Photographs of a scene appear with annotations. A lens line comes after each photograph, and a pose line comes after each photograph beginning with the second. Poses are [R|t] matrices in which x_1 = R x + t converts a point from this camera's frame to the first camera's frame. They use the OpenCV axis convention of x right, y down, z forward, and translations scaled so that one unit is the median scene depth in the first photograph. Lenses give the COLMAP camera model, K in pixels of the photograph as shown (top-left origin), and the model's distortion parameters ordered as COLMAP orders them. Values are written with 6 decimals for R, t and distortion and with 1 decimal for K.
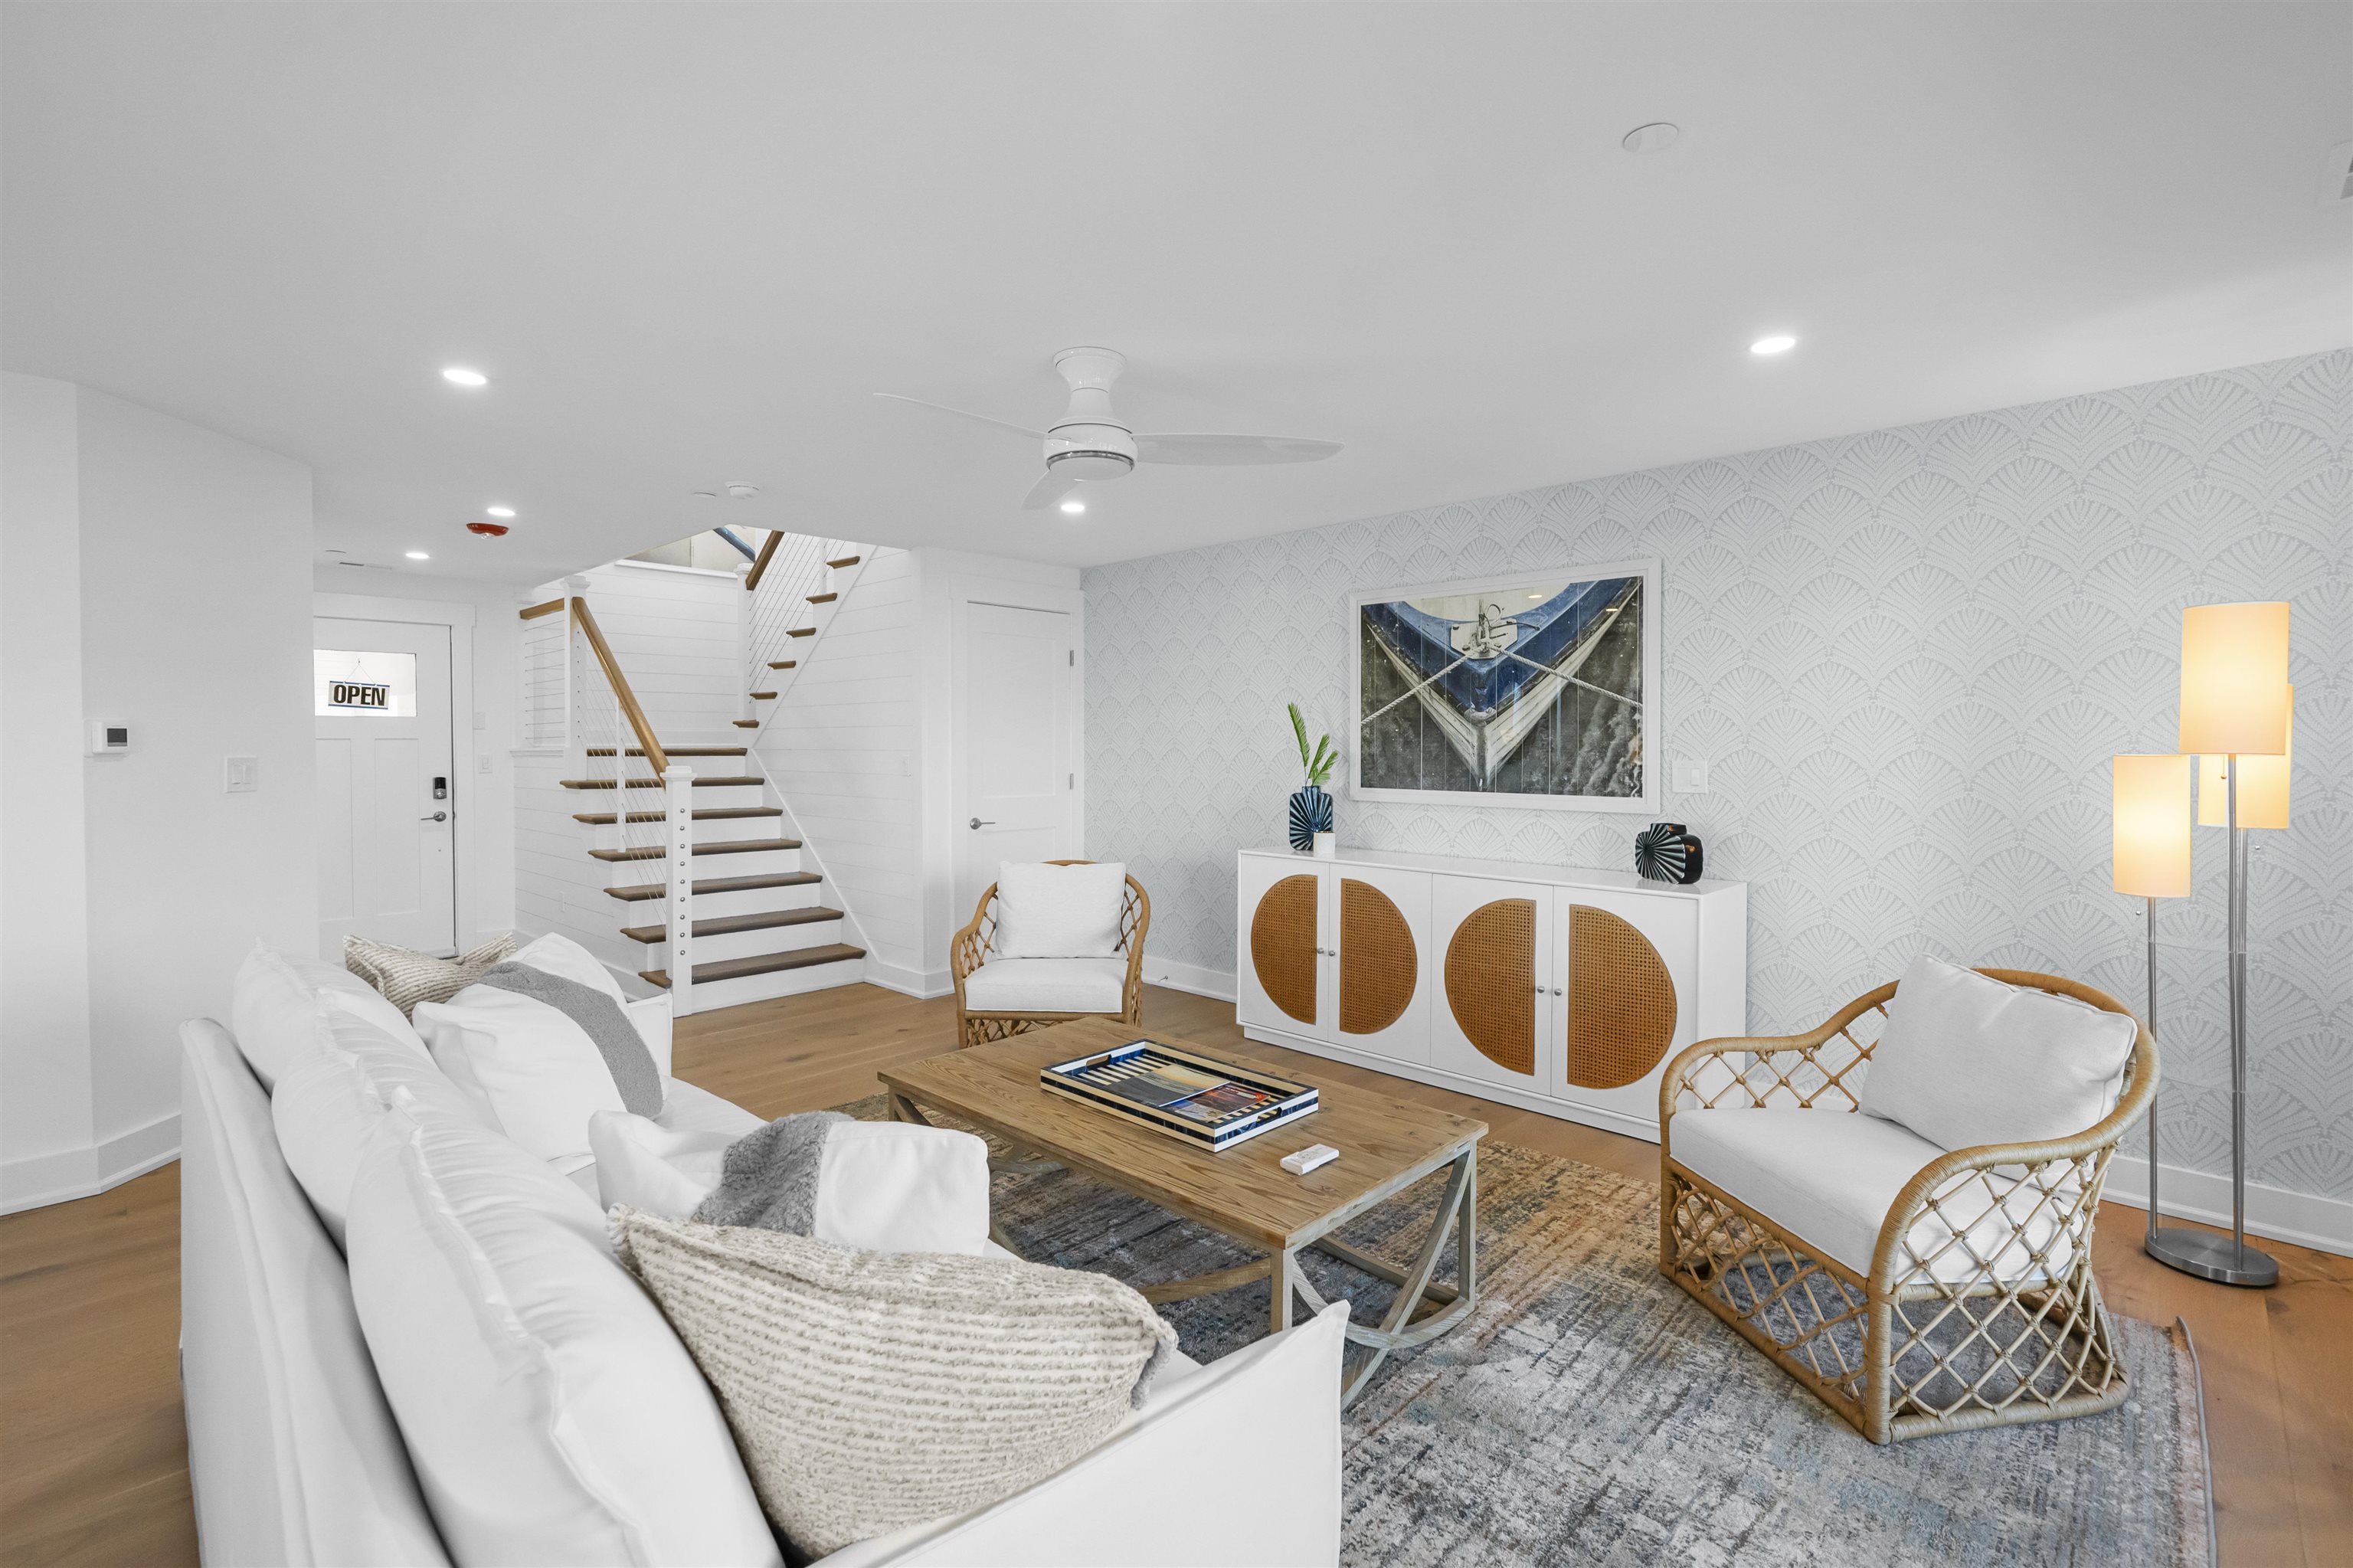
lens RADIAL K [[1040.4, 0, 1185.7], [0, 1040.4, 762.5], [0, 0, 1]] dist [-0.000512, 0.000105]
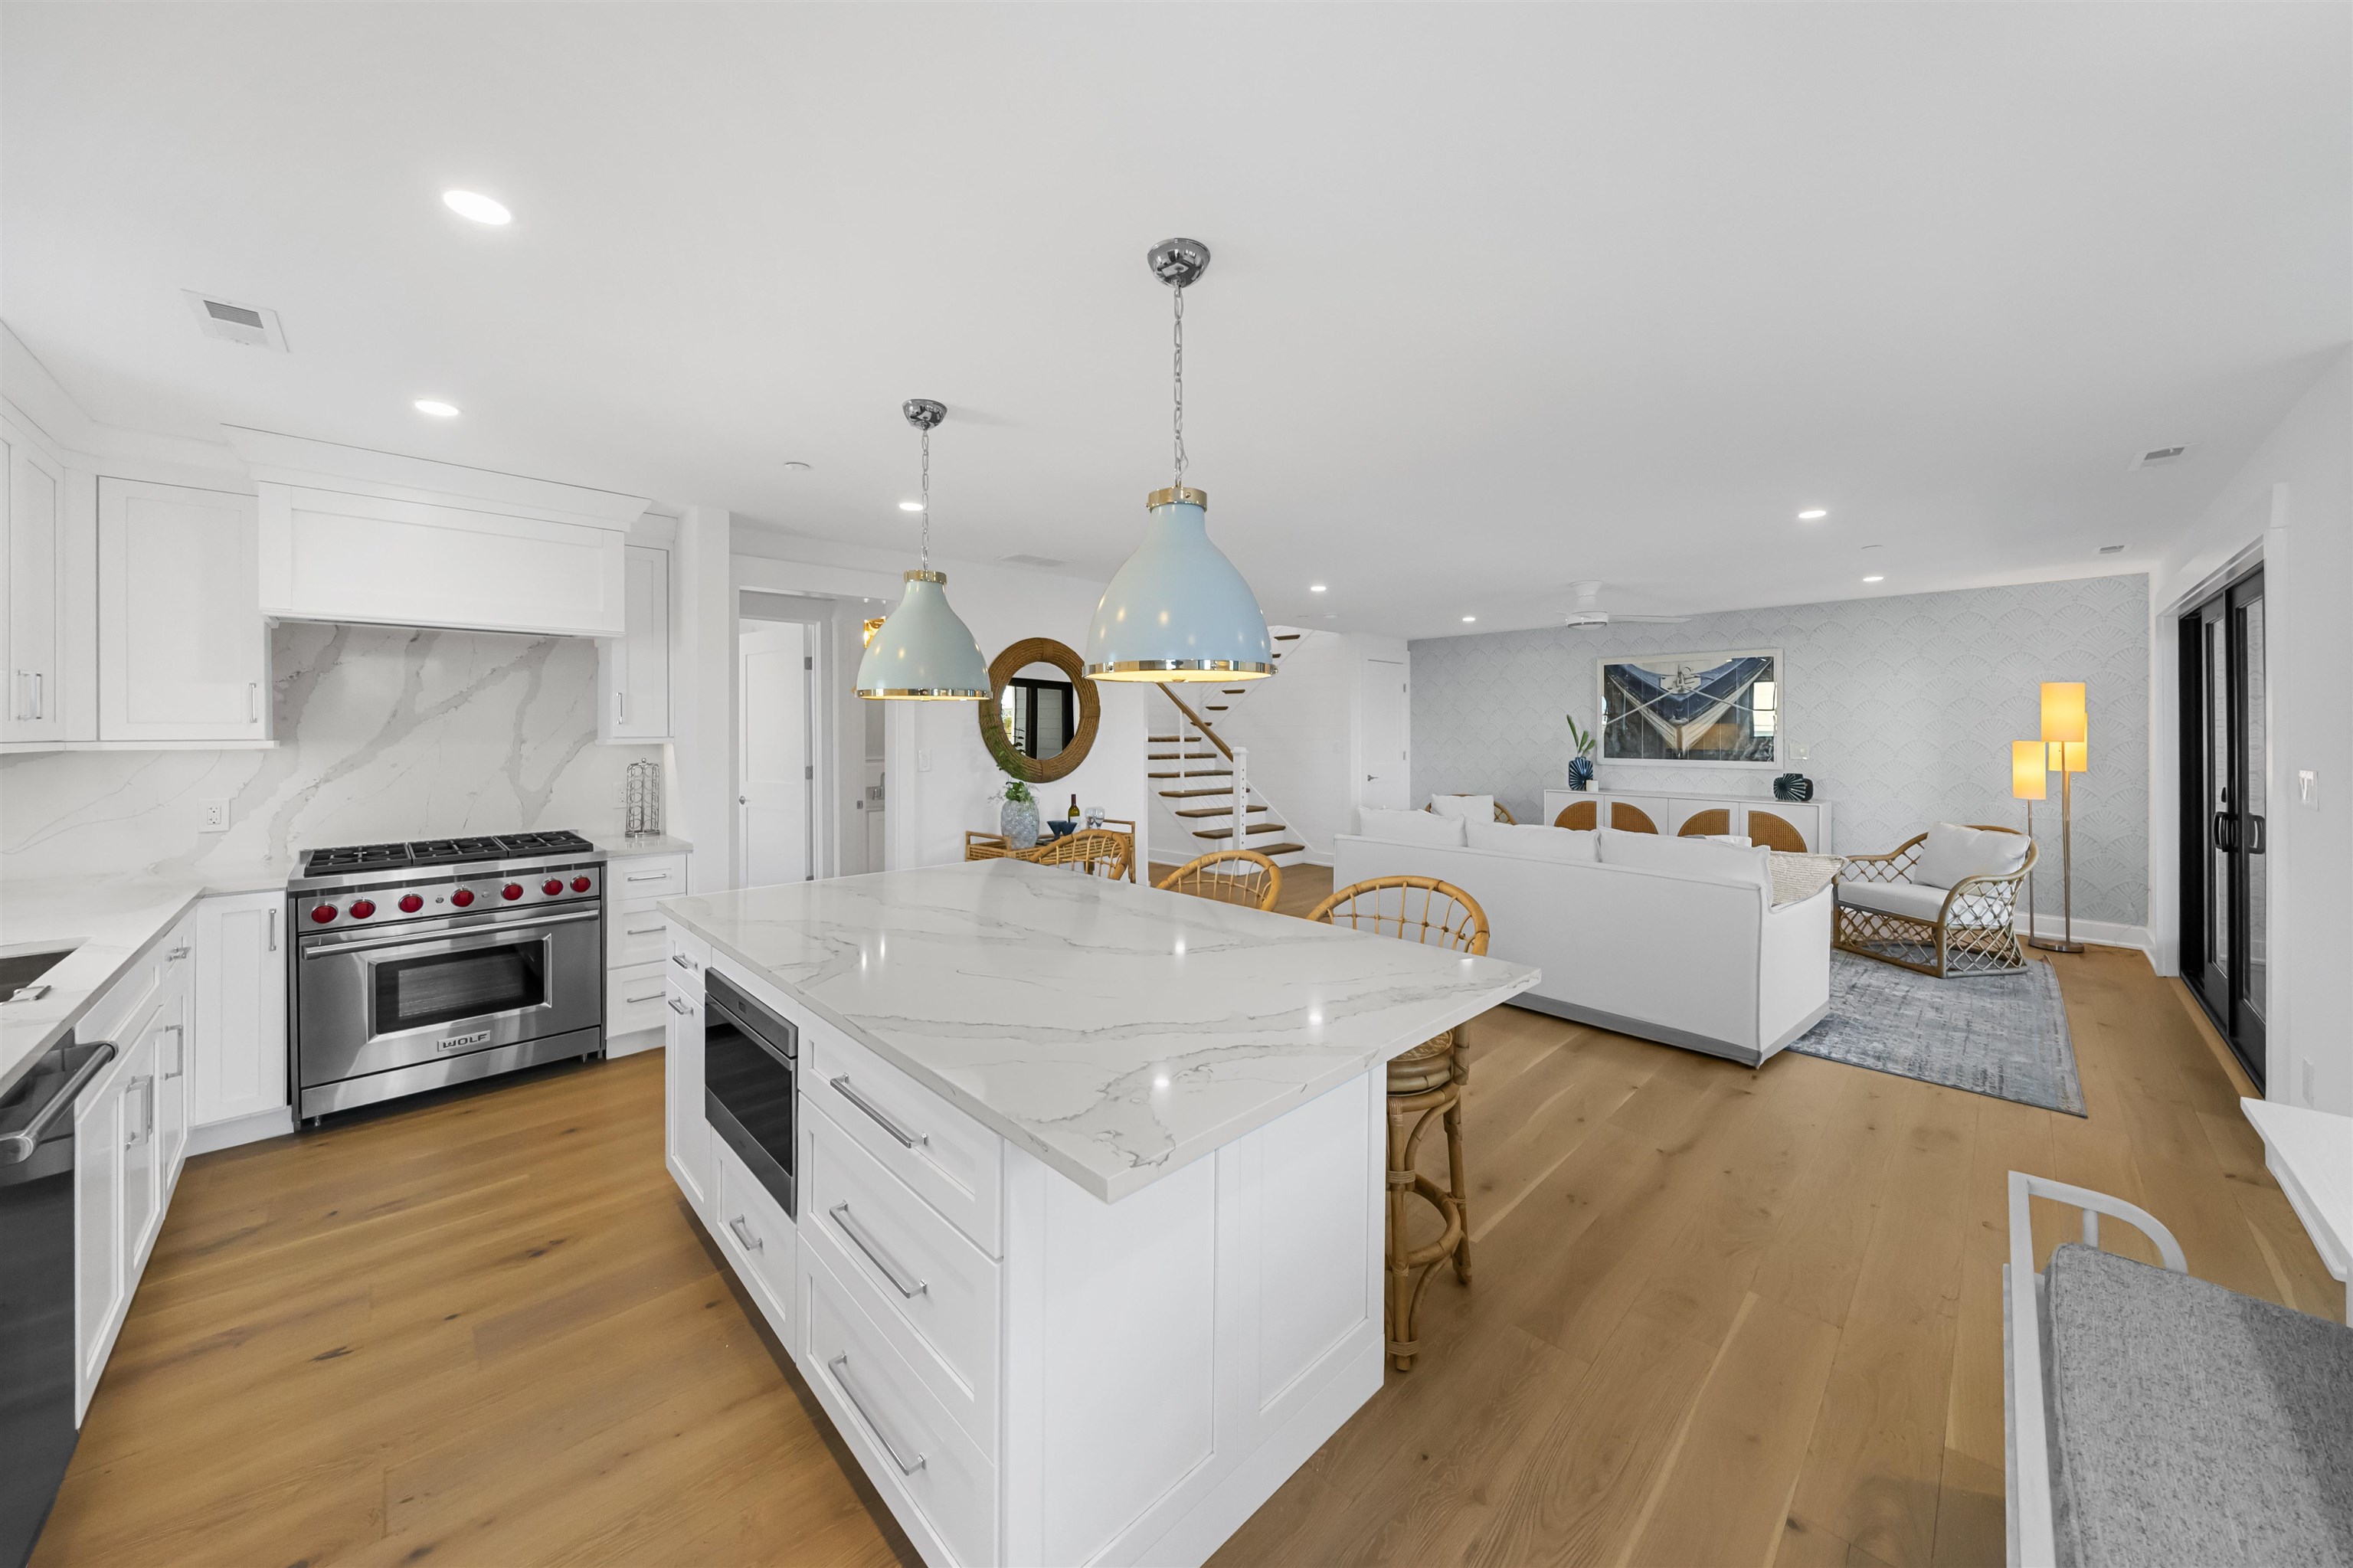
lens RADIAL K [[817.9, 0, 1173.3], [0, 817.9, 731.7], [0, 0, 1]] dist [-0.009285, -0.000131]
pose [[0.999090, -0.000447, -0.042656, -0.668739], [-0.000252, 0.999866, -0.016376, 0.000136], [0.042657, 0.016372, 0.998956, -0.660080]]
